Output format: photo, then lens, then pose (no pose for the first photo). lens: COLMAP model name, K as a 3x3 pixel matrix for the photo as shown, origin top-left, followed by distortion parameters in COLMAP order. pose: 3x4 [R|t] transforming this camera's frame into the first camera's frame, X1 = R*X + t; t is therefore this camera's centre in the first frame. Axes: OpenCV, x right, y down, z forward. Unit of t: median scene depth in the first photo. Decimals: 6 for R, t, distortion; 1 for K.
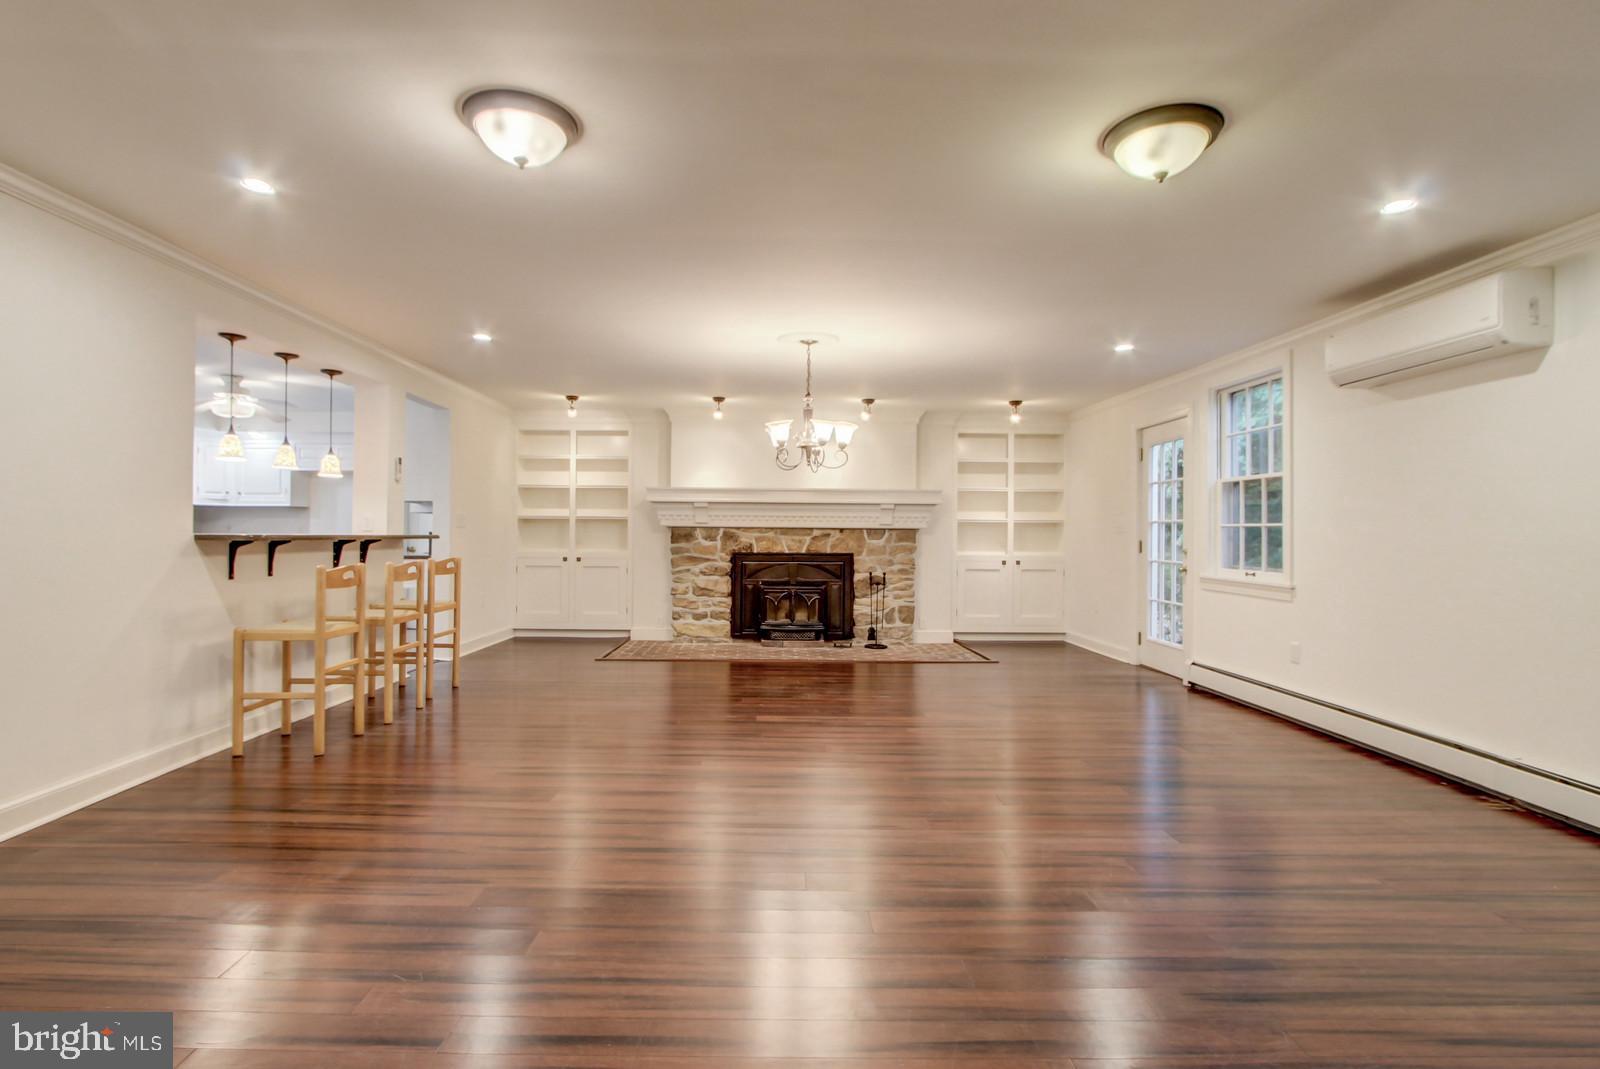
lens RADIAL K [[746.6, 0, 807.4], [0, 746.6, 535.3], [0, 0, 1]] dist [-0.013450, 0.003683]
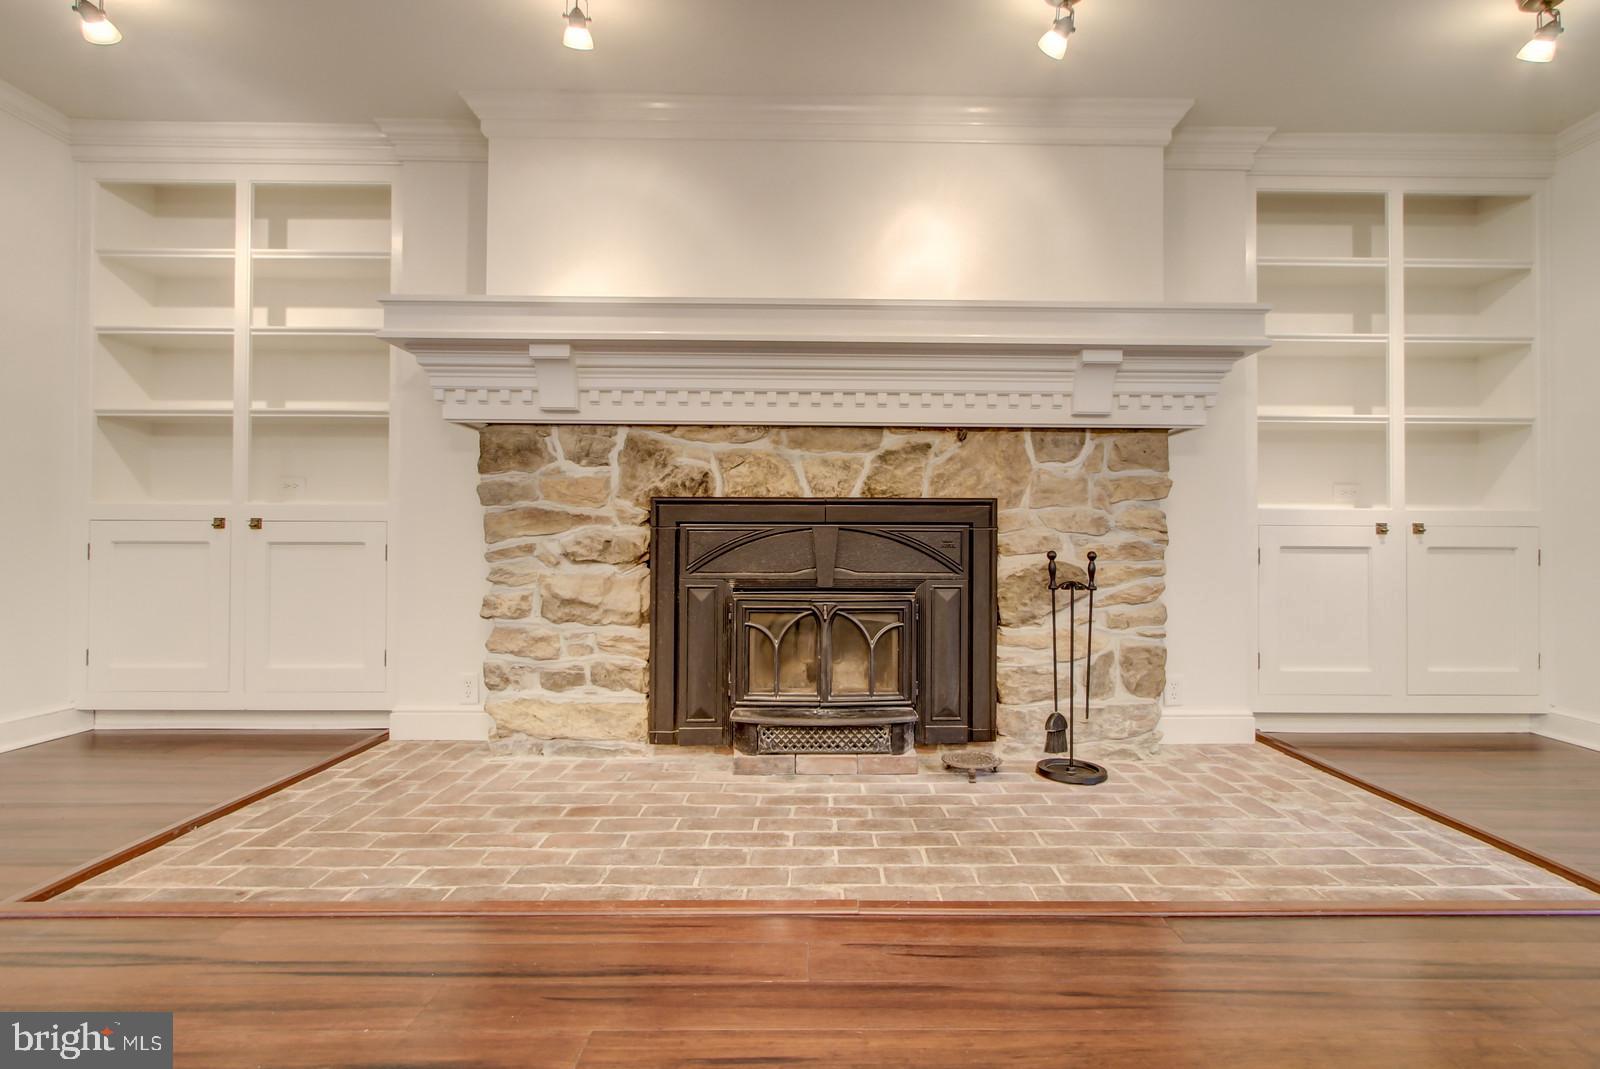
lens RADIAL K [[746.6, 0, 807.4], [0, 746.6, 535.3], [0, 0, 1]] dist [-0.013450, 0.003683]
pose [[0.999628, -0.005449, -0.026723, -0.018445], [0.005222, 0.999950, -0.008554, 0.044028], [0.026768, 0.008411, 0.999606, 0.649562]]
